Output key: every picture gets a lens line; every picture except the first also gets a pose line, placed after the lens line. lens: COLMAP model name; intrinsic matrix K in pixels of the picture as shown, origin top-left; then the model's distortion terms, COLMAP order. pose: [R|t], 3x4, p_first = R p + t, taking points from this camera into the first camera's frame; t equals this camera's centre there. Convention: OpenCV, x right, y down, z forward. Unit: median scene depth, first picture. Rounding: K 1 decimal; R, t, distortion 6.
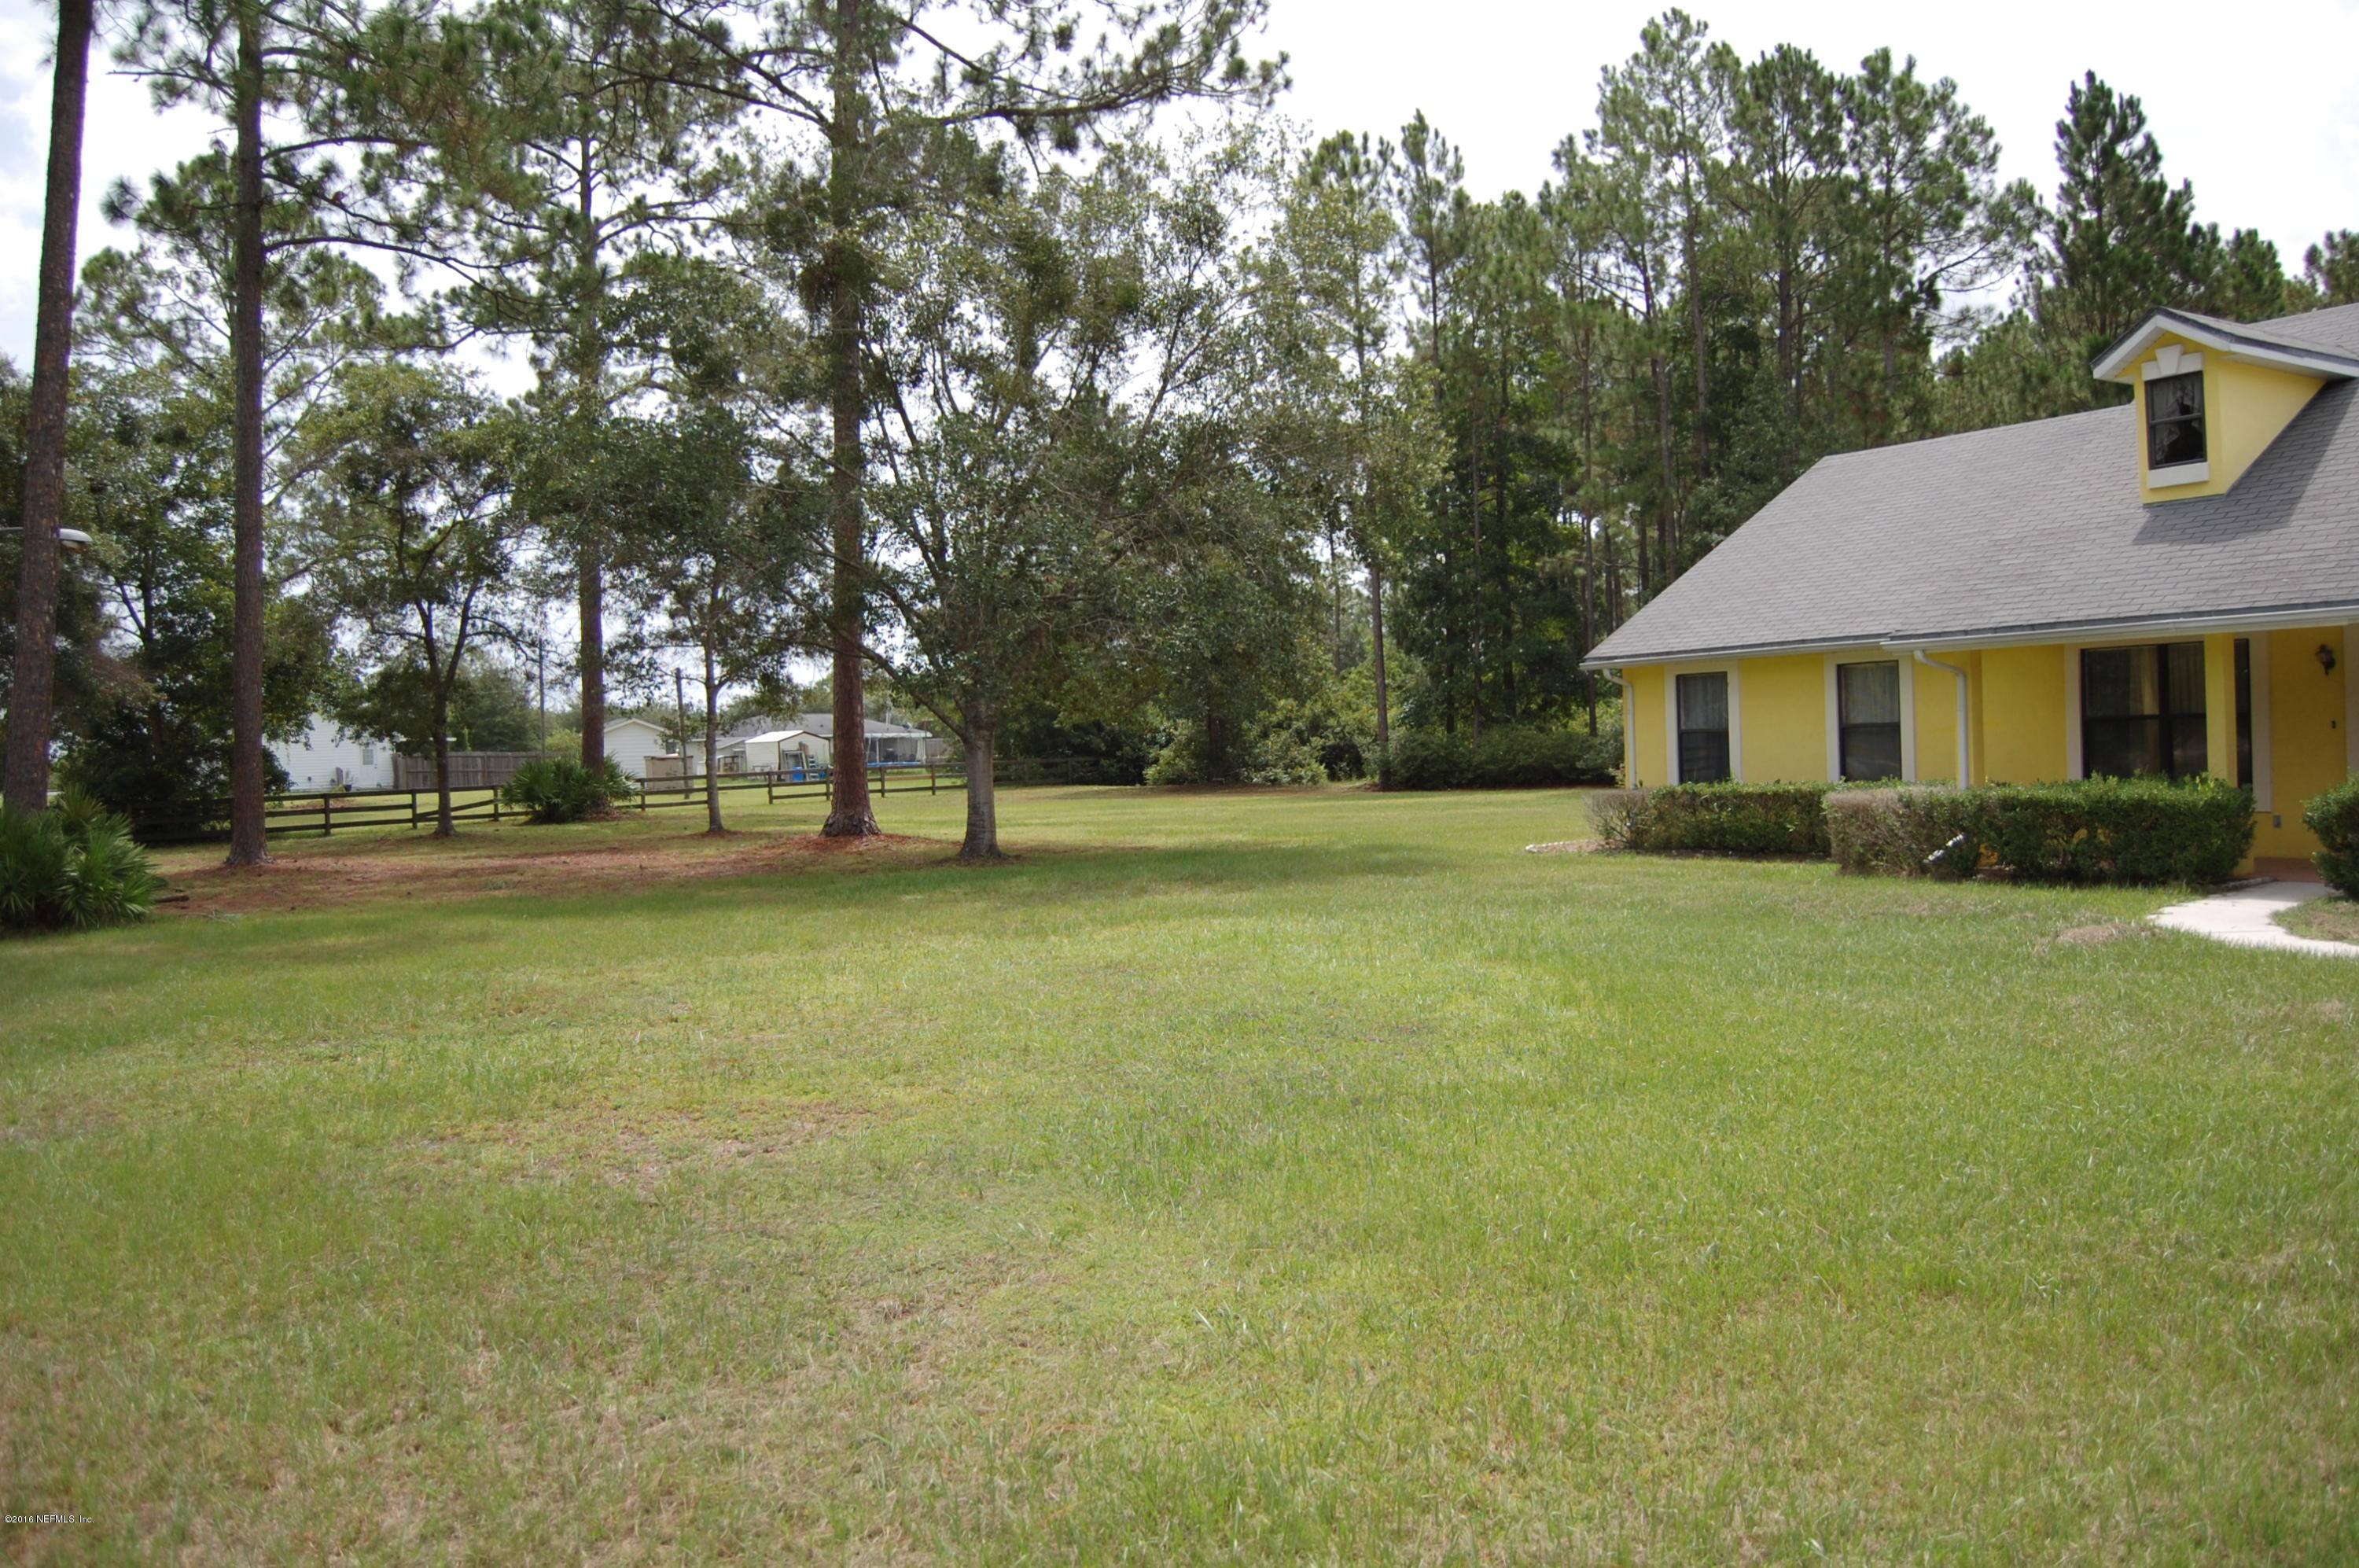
lens RADIAL K [[1979.8, 0, 1180.1], [0, 1979.8, 714.3], [0, 0, 1]] dist [-0.015120, -0.011427]
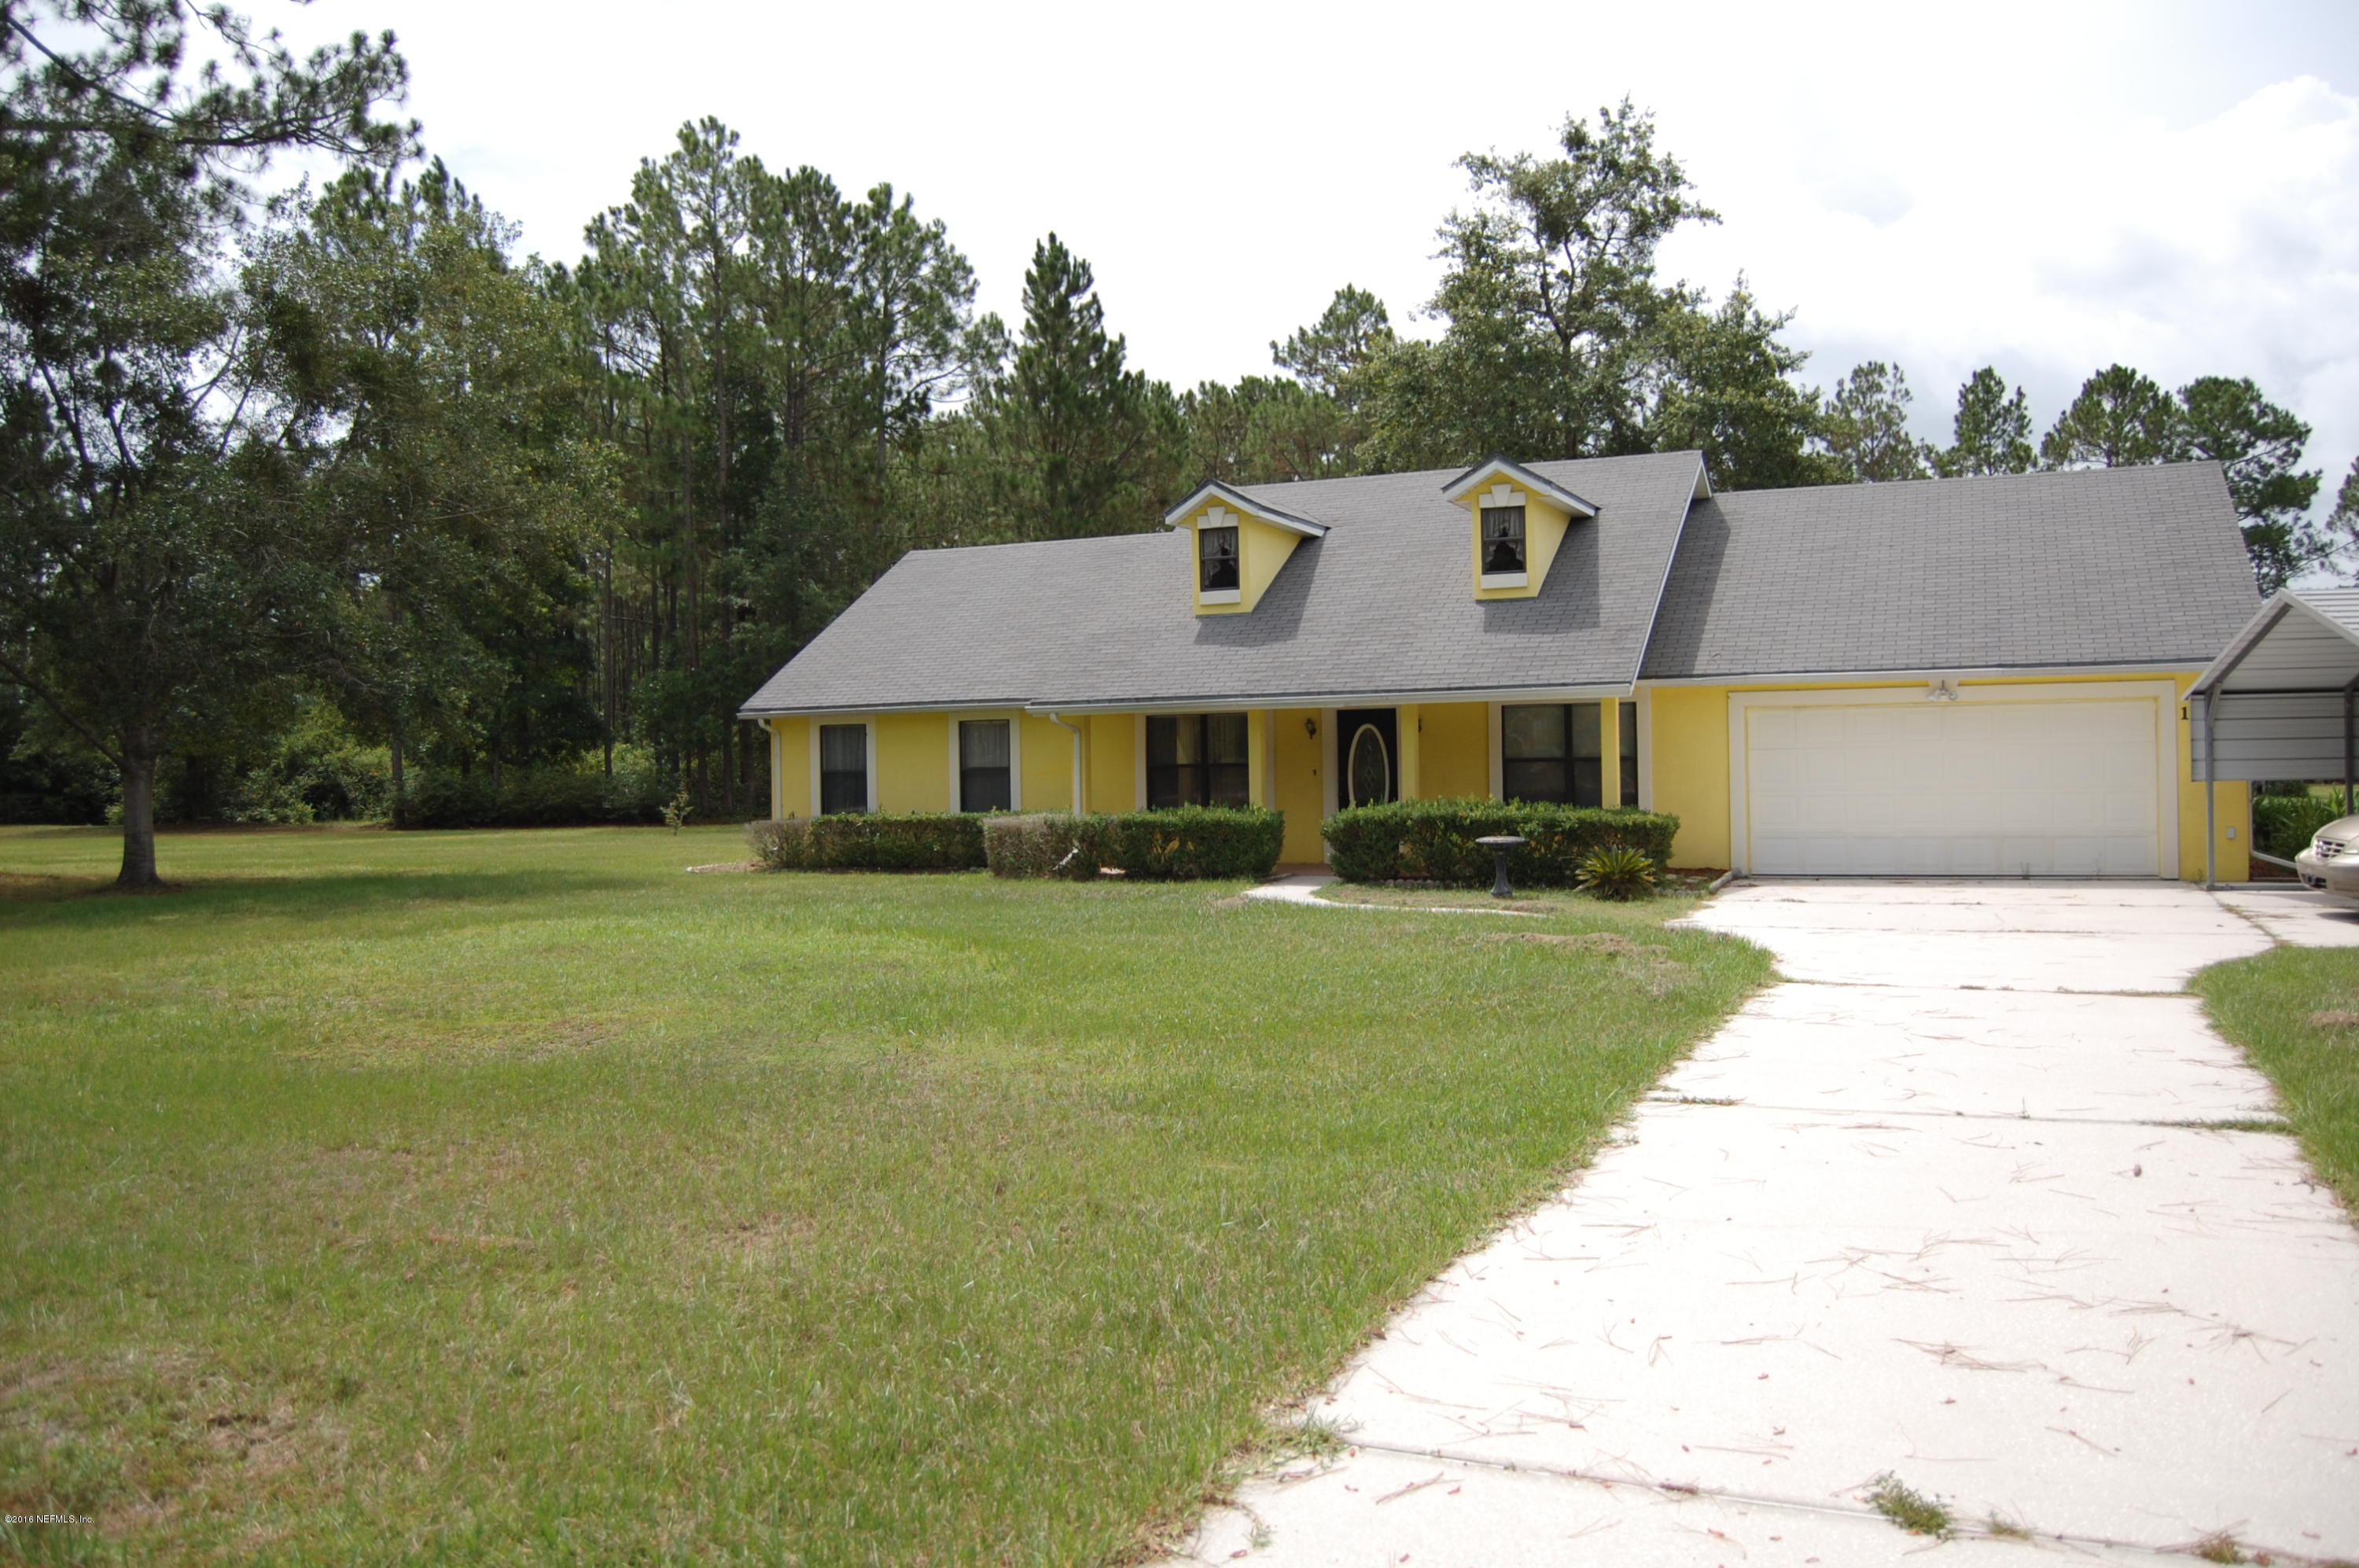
lens RADIAL K [[1979.8, 0, 1180.1], [0, 1979.8, 714.3], [0, 0, 1]] dist [-0.015120, -0.011427]
pose [[0.854770, 0.030927, 0.518085, -0.088414], [-0.018412, 0.999402, -0.029283, 0.002253], [-0.518680, 0.015491, 0.854828, -0.072730]]
